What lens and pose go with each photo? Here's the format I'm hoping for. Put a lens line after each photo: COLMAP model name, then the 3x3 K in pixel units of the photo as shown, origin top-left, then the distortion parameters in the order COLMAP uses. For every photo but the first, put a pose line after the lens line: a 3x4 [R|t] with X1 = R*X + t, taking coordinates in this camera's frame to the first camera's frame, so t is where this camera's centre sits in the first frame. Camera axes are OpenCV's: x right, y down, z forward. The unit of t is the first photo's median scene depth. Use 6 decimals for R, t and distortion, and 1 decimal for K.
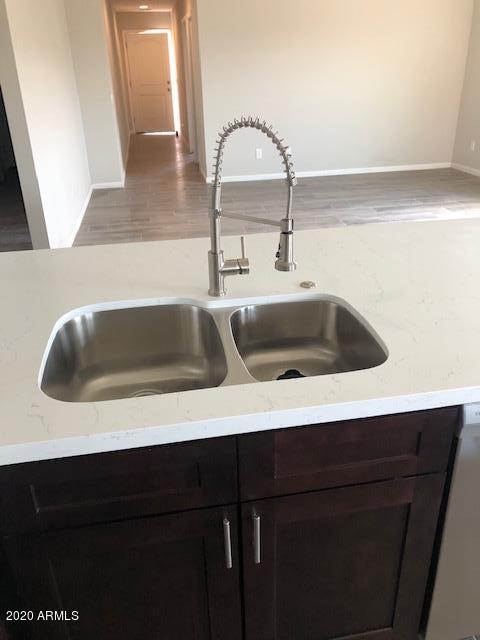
lens RADIAL K [[532.1, 0, 255.4], [0, 532.1, 321.9], [0, 0, 1]] dist [0.033449, -0.016066]
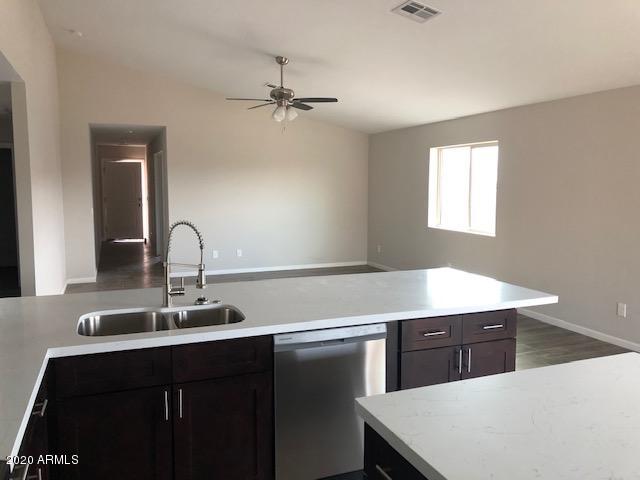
lens RADIAL K [[532.1, 0, 316.2], [0, 532.1, 241.7], [0, 0, 1]] dist [0.033449, -0.016066]
pose [[0.984805, 0.002023, 0.173650, 0.027561], [0.056529, 0.941740, -0.331558, 0.089297], [-0.164204, 0.336336, 0.927316, -0.213962]]
